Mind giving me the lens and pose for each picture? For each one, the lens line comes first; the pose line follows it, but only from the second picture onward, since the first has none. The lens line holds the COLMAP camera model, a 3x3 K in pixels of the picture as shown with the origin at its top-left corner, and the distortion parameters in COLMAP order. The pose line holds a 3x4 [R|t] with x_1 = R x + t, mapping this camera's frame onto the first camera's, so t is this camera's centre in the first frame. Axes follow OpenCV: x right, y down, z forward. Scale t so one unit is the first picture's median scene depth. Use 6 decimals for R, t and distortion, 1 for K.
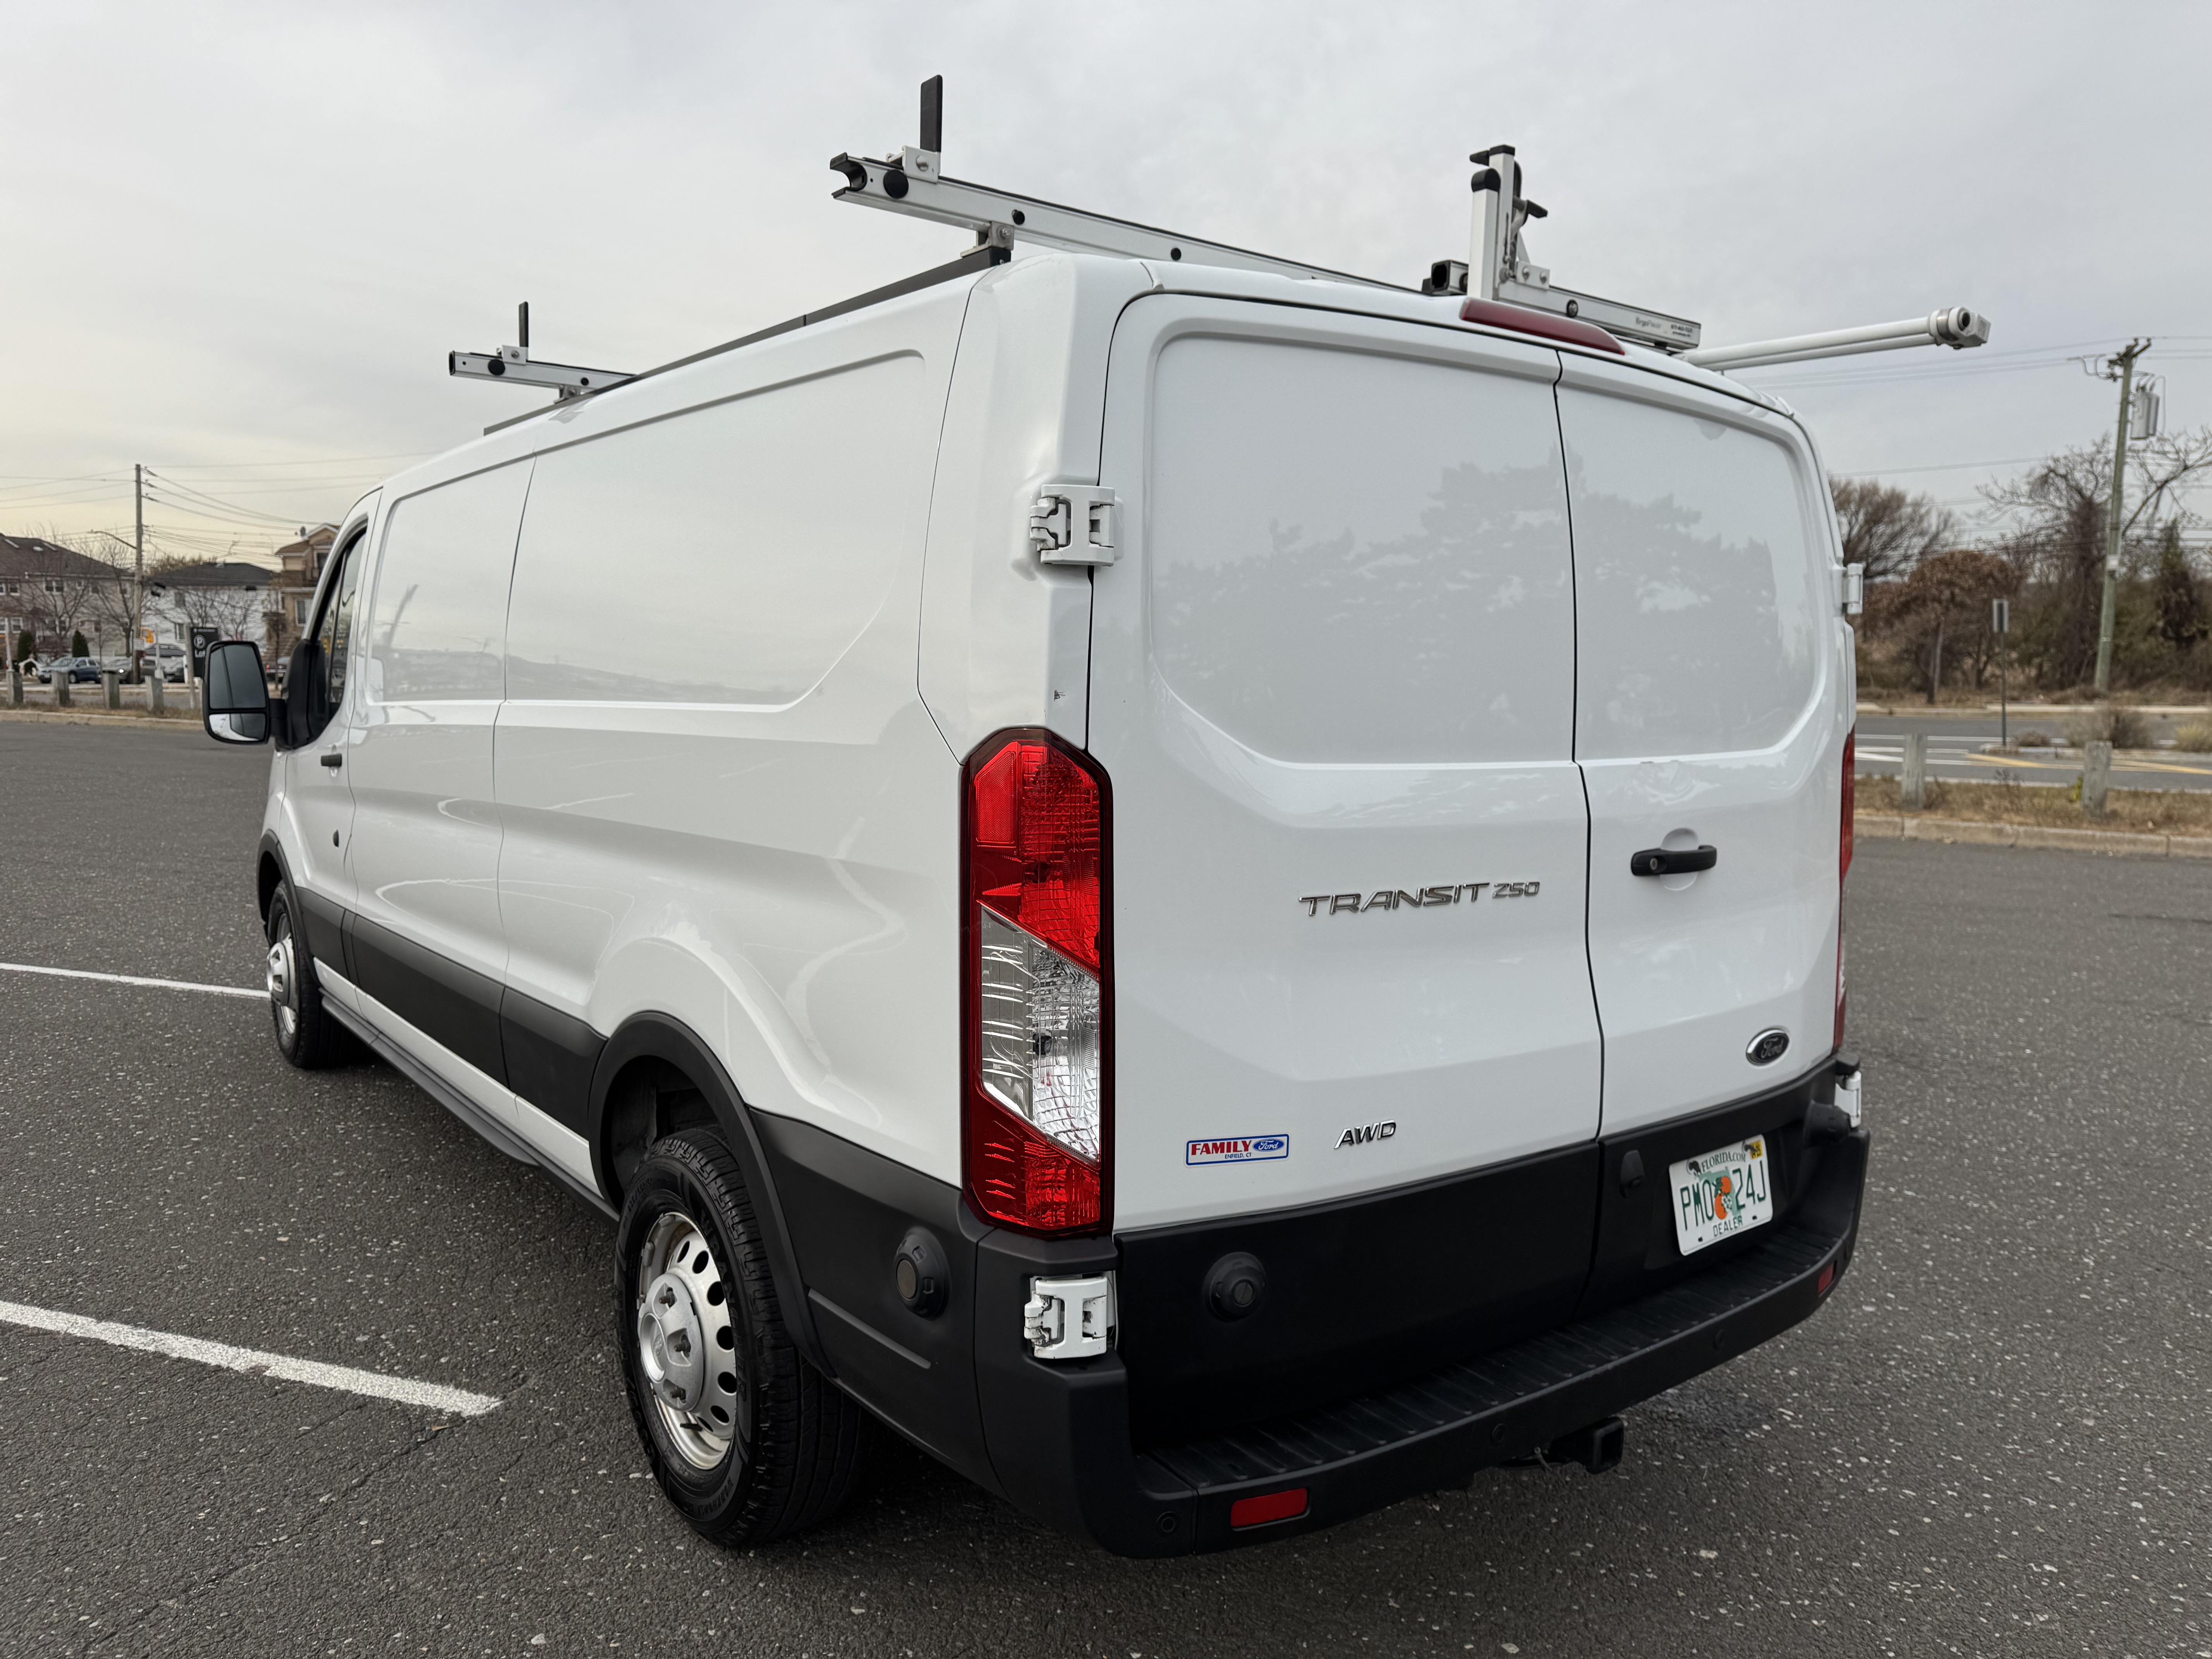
lens RADIAL K [[1560.7, 0, 1113.1], [0, 1560.7, 848.6], [0, 0, 1]] dist [0.032412, -0.005347]
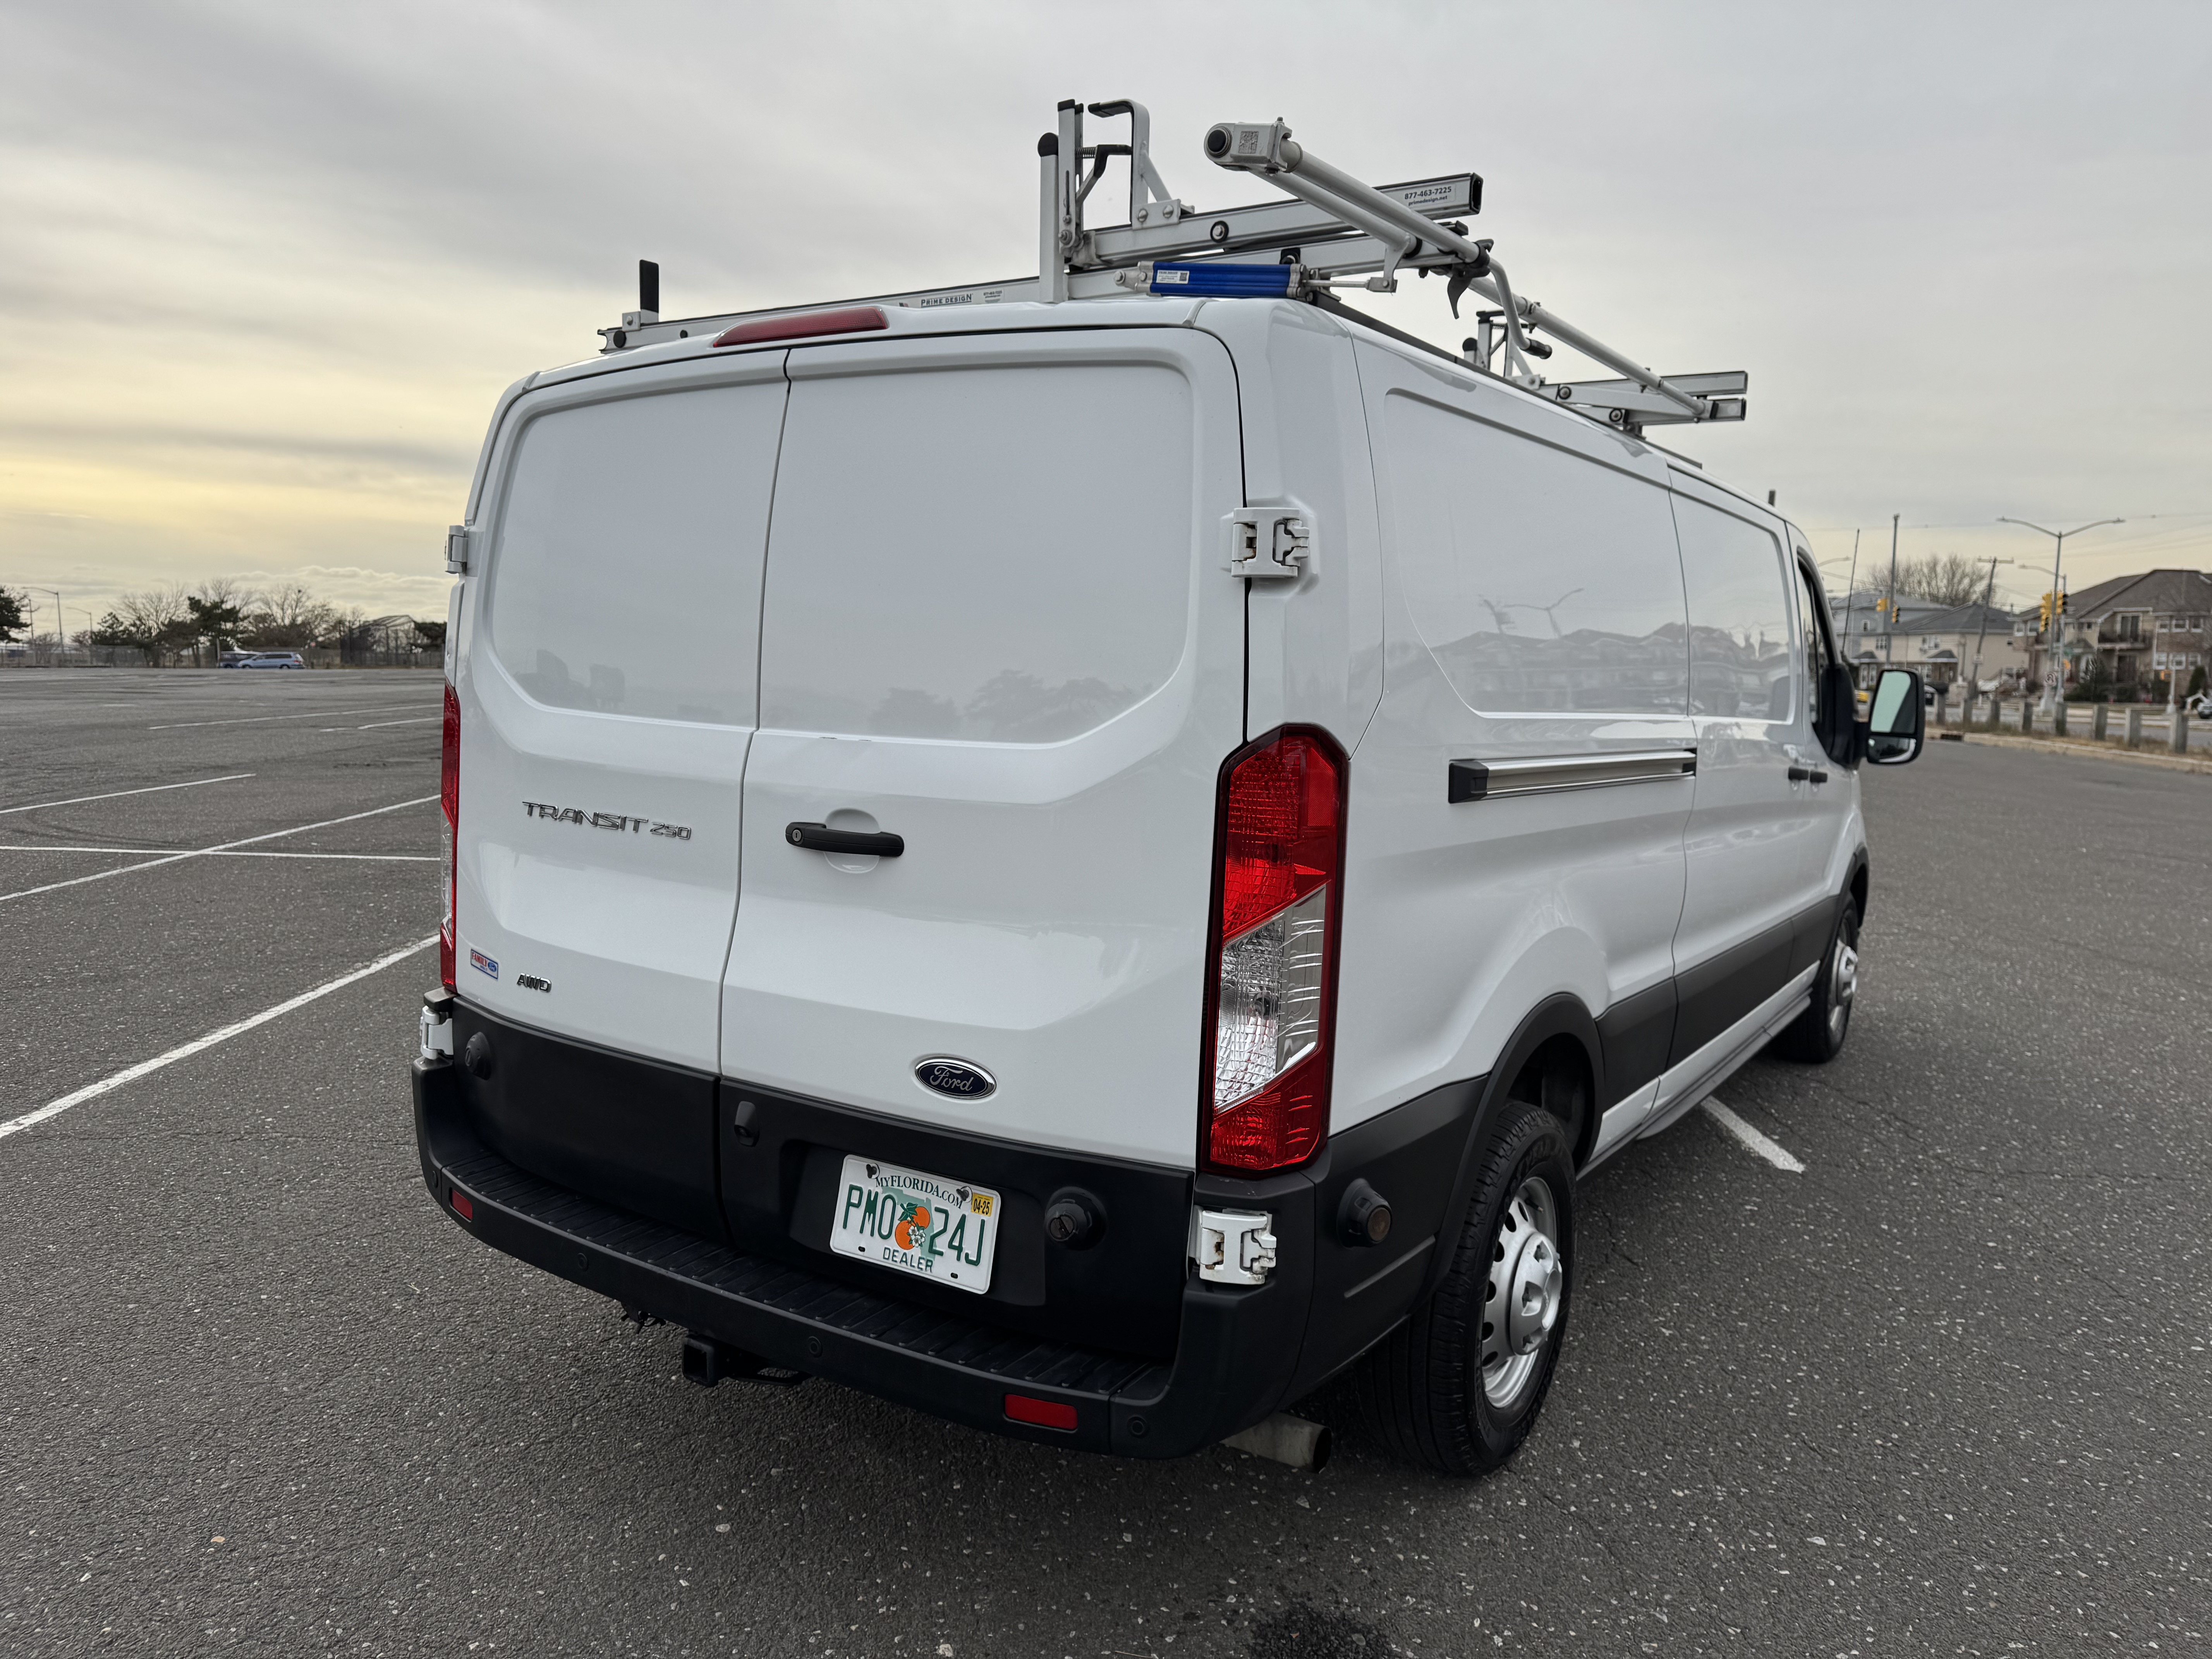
lens RADIAL K [[1559.1, 0, 1119.1], [0, 1559.1, 836.5], [0, 0, 1]] dist [0.098405, -0.142861]
pose [[0.337042, 0.100340, -0.936127, 1.385330], [-0.129085, 0.989840, 0.059622, -0.077951], [0.932598, 0.100745, 0.346570, 0.855257]]
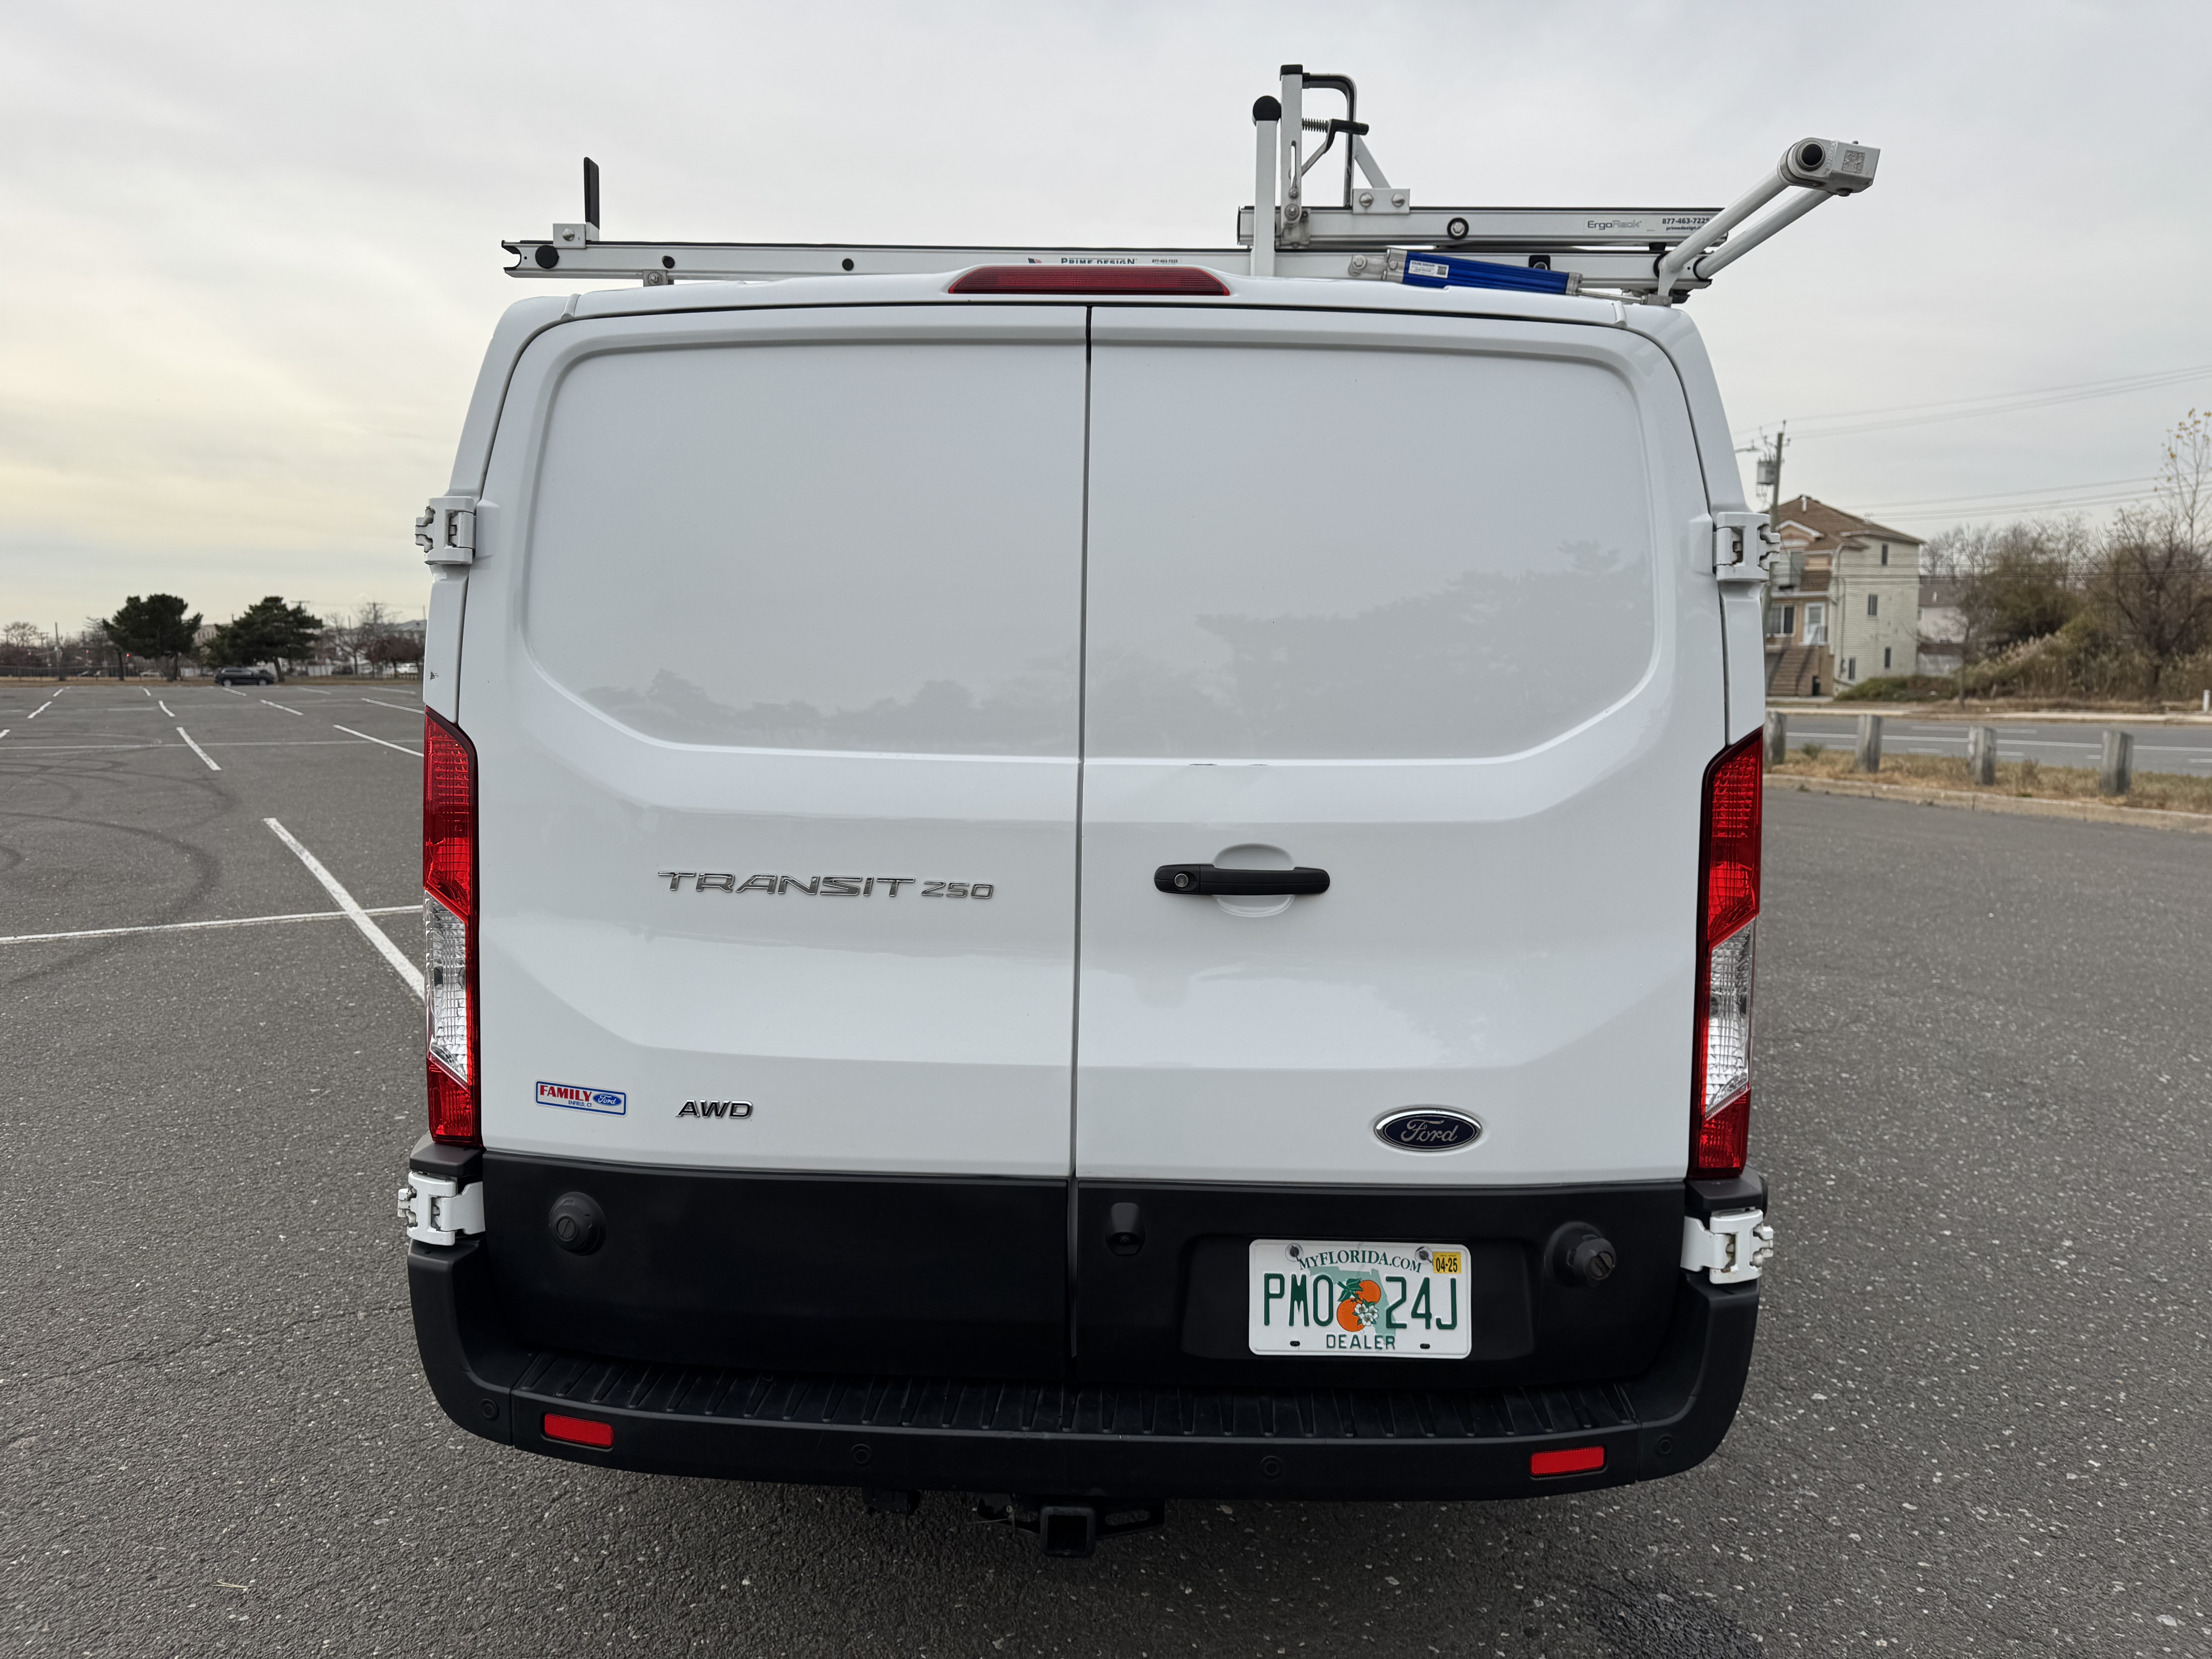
lens RADIAL K [[1543.3, 0, 1106.0], [0, 1543.3, 829.5], [0, 0, 1]] dist [0.113631, -0.213252]
pose [[0.781753, 0.055598, -0.621105, 0.853534], [-0.068795, 0.997627, 0.002715, -0.017673], [0.619782, 0.040606, 0.783723, 0.307114]]
